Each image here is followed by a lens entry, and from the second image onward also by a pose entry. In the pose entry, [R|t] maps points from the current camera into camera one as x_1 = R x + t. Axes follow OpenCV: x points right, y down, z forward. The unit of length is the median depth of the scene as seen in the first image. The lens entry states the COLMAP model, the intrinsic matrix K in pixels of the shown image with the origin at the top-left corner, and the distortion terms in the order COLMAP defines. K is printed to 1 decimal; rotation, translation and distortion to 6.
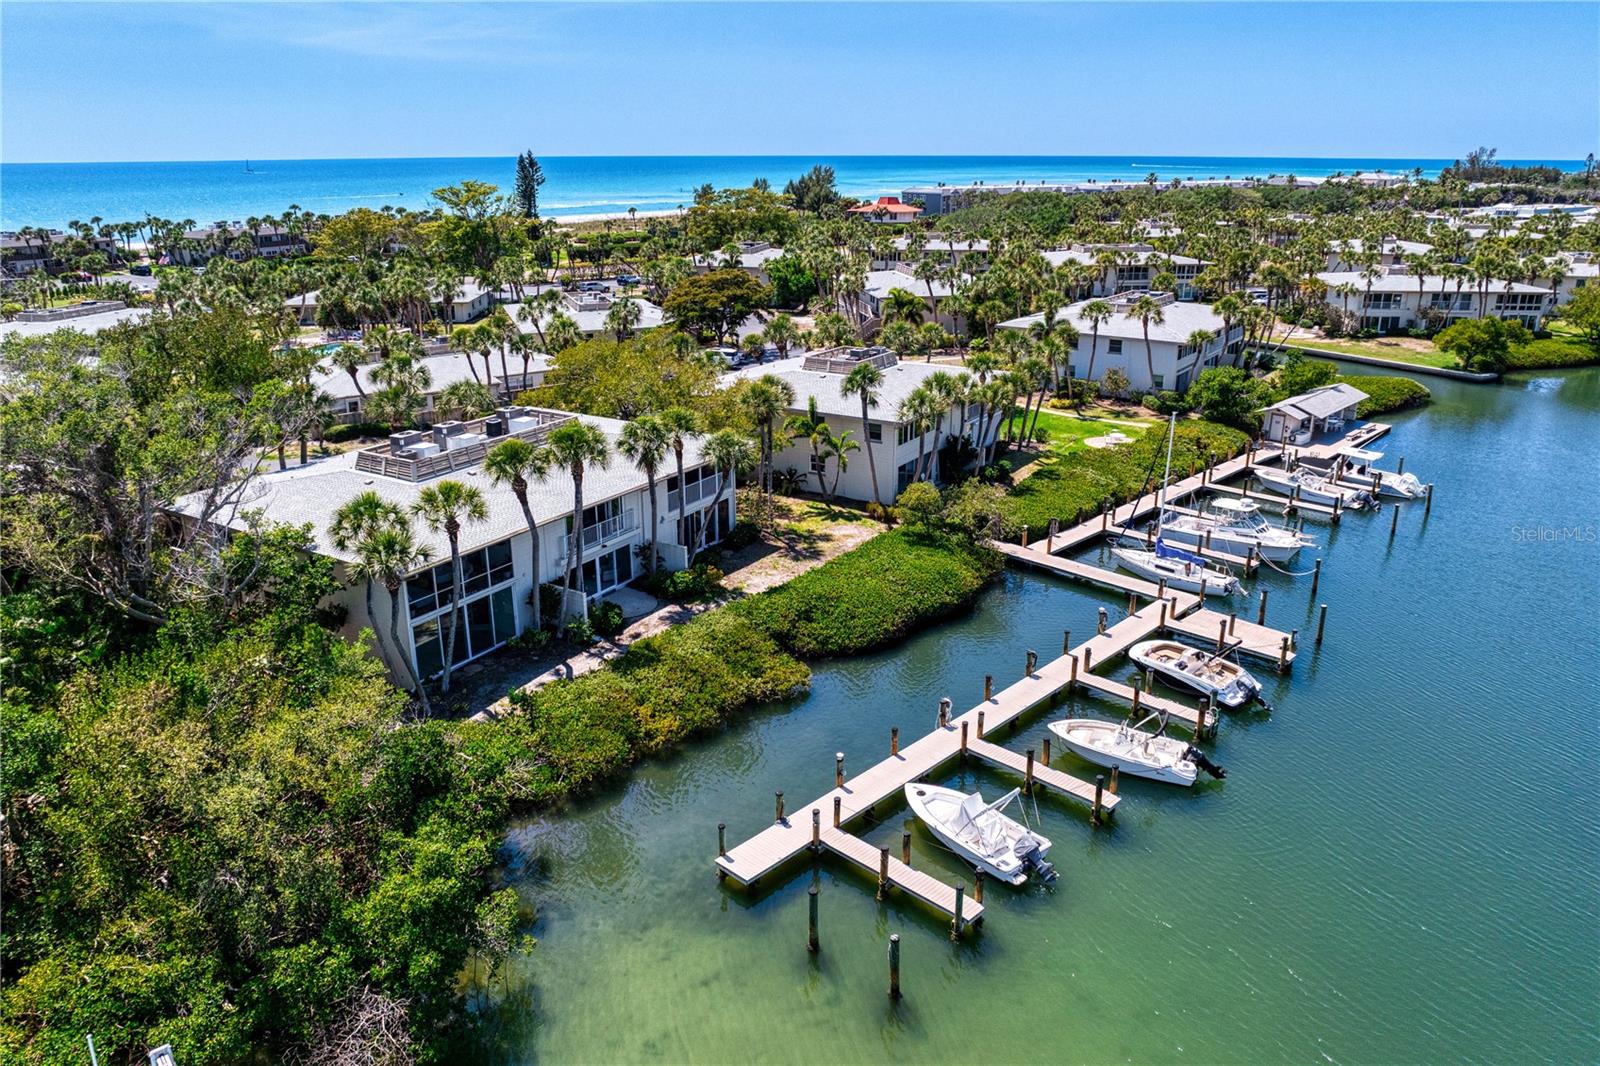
lens RADIAL K [[1125.0, 0, 804.5], [0, 1125.0, 527.5], [0, 0, 1]] dist [-0.039961, 0.002733]
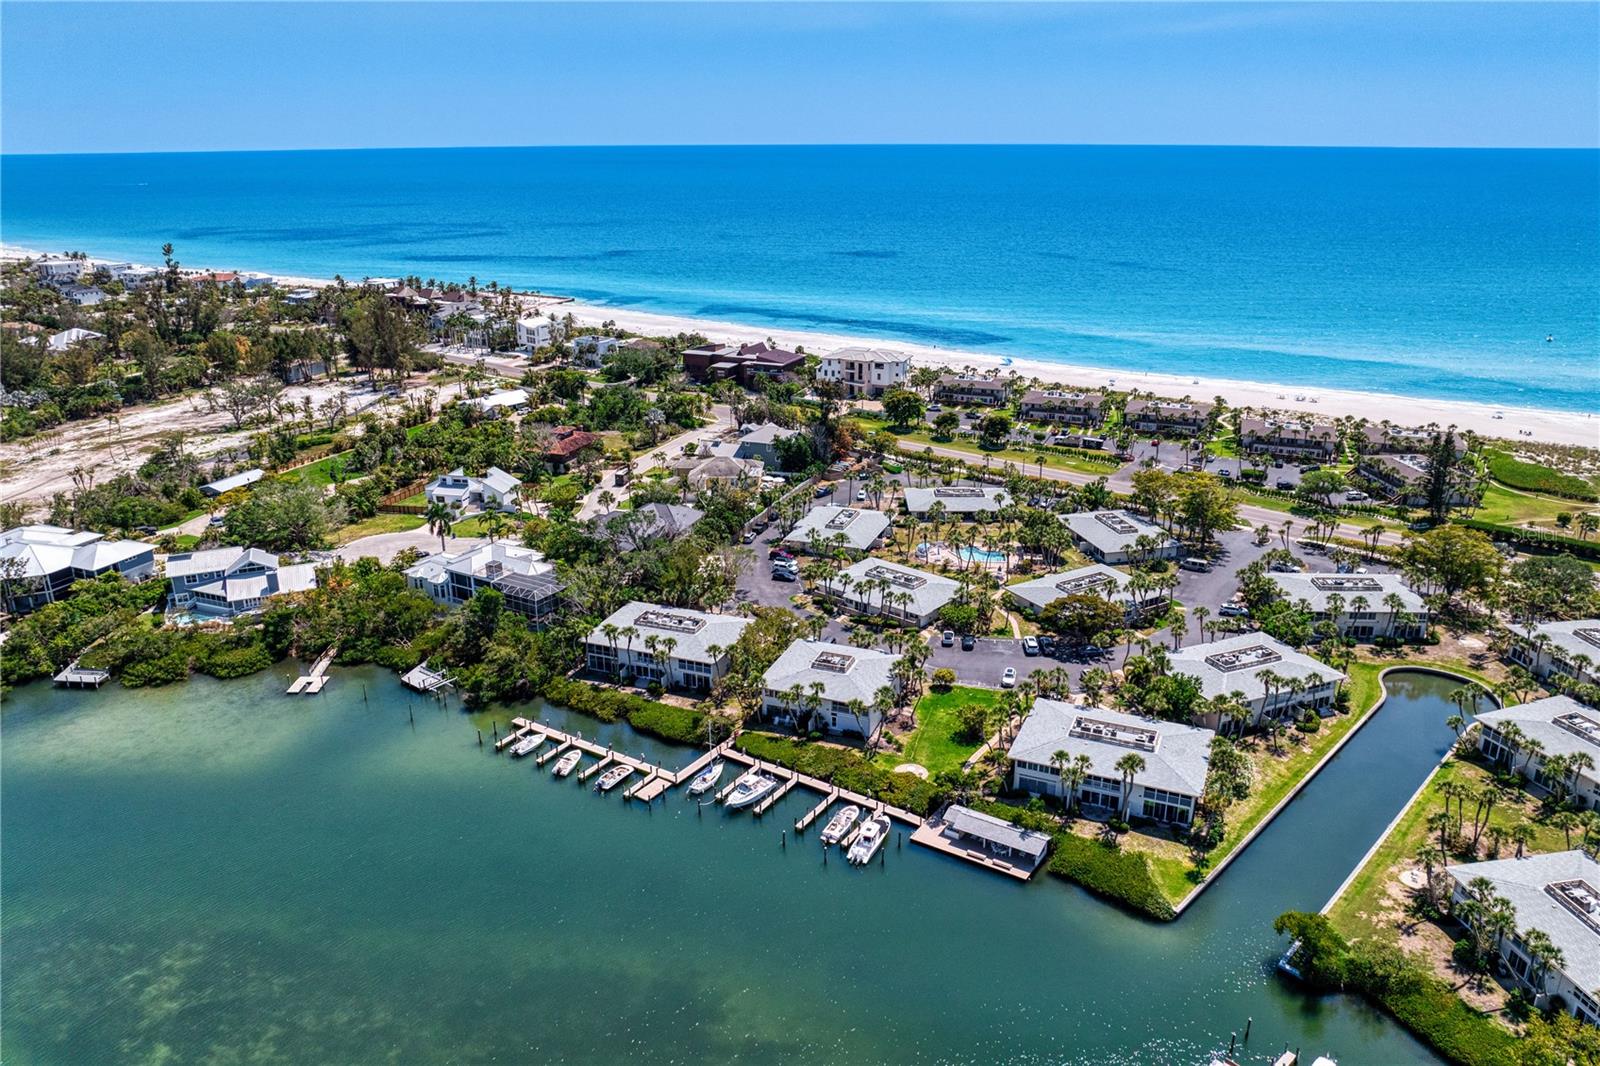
lens RADIAL K [[1123.3, 0, 802.5], [0, 1123.3, 525.7], [0, 0, 1]] dist [-0.039363, 0.003381]
pose [[0.186908, 0.318967, -0.929153, 2.764820], [-0.306158, 0.917629, 0.253424, -1.298839], [0.933452, 0.237100, 0.269167, 0.421245]]
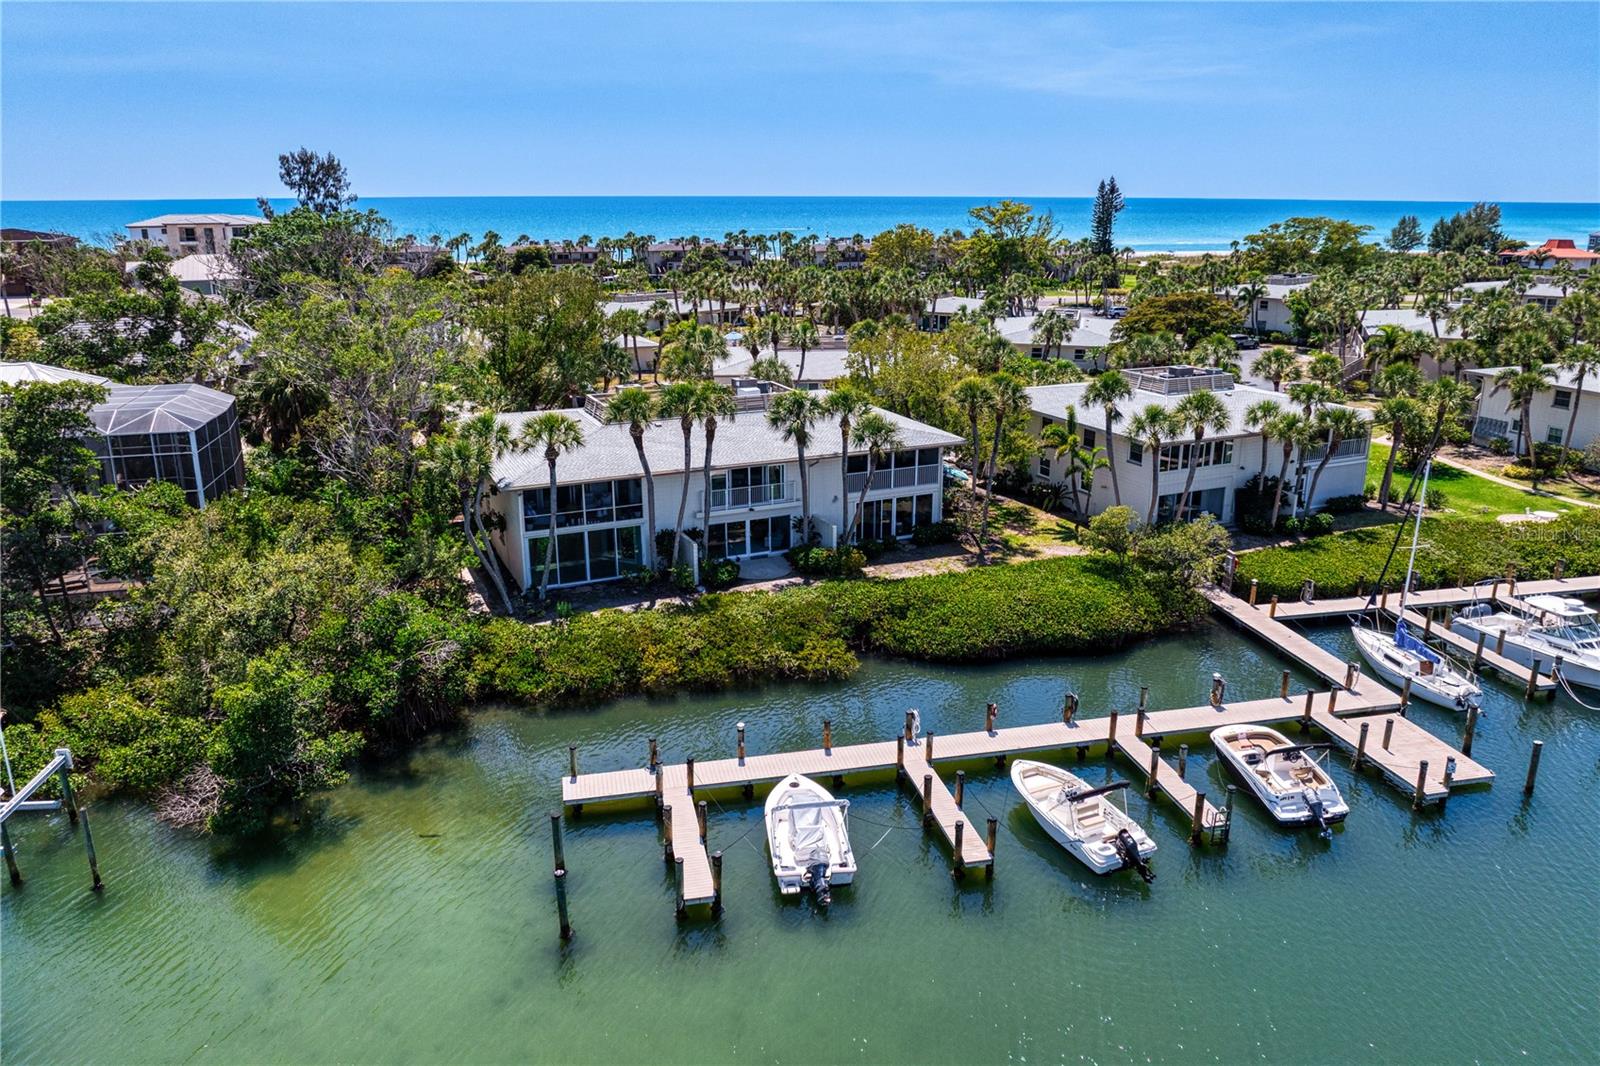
lens RADIAL K [[1125.0, 0, 804.5], [0, 1125.0, 527.5], [0, 0, 1]] dist [-0.039961, 0.002733]
pose [[0.833012, 0.159653, -0.529719, 0.402807], [-0.177266, 0.984002, 0.017811, 0.005472], [0.524088, 0.079064, 0.847986, 0.137347]]
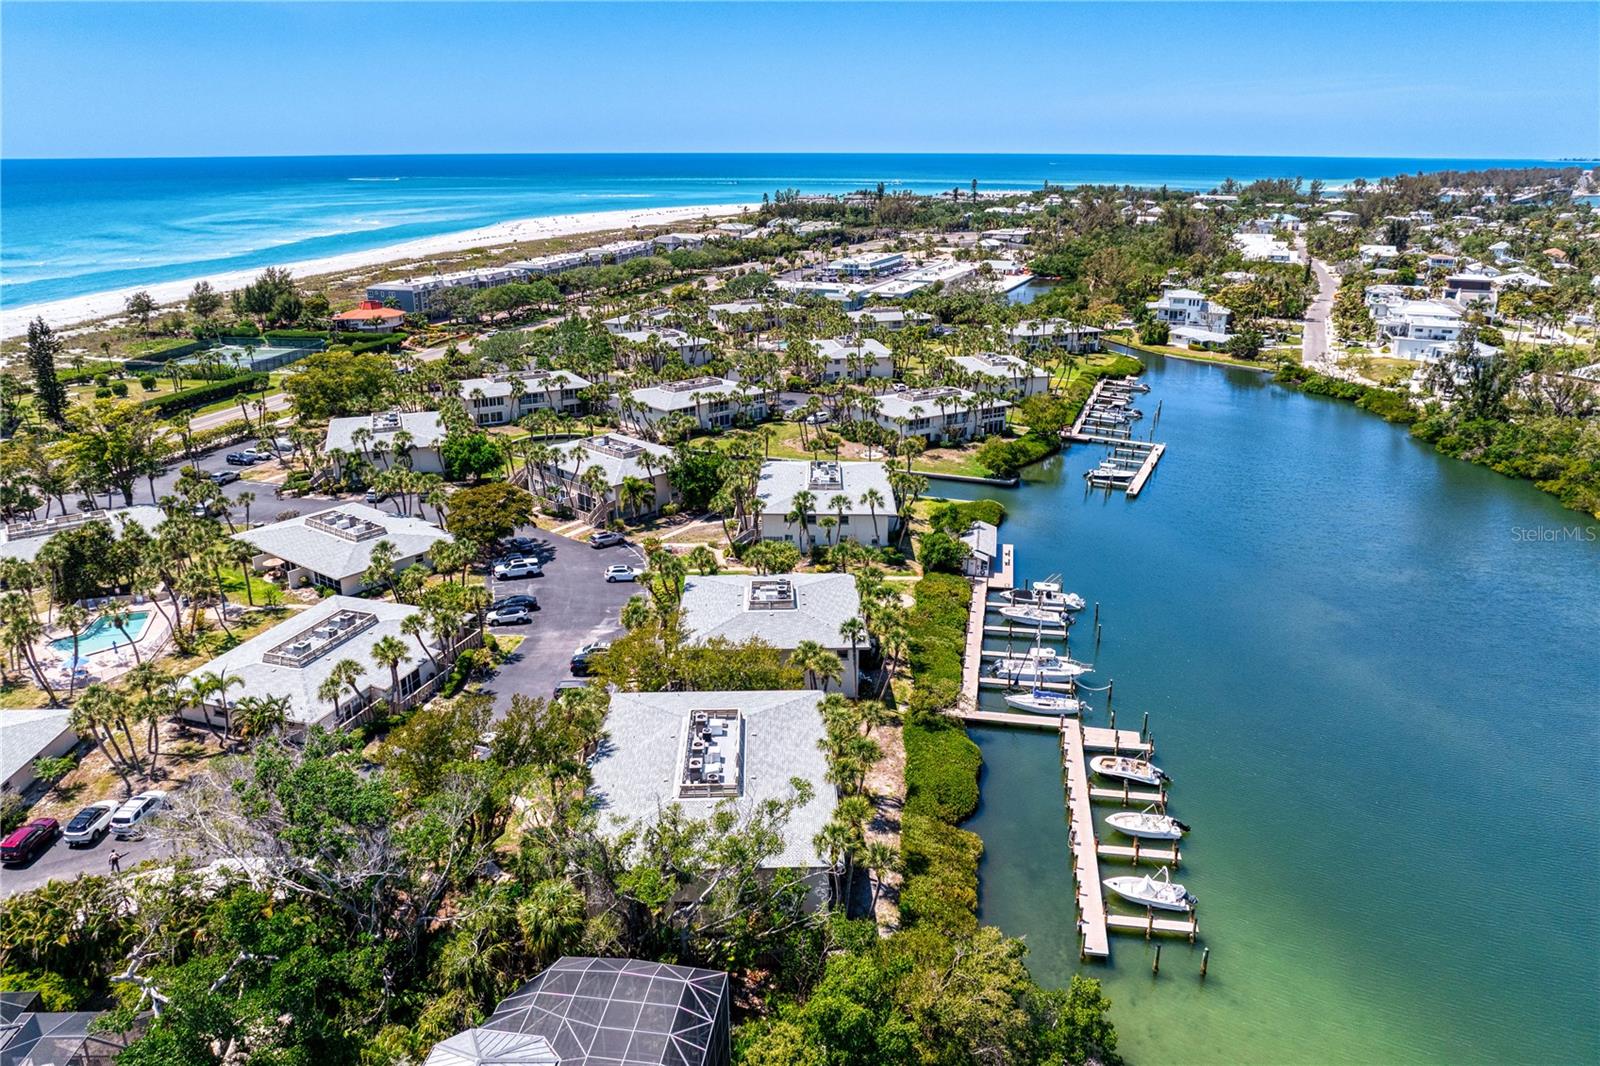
lens RADIAL K [[1125.1, 0, 802.9], [0, 1125.1, 529.0], [0, 0, 1]] dist [-0.034483, -0.007915]
pose [[0.828264, -0.177227, 0.531573, -0.931922], [0.174538, 0.983068, 0.055801, -0.425001], [-0.532462, 0.046562, 0.845172, -0.306219]]
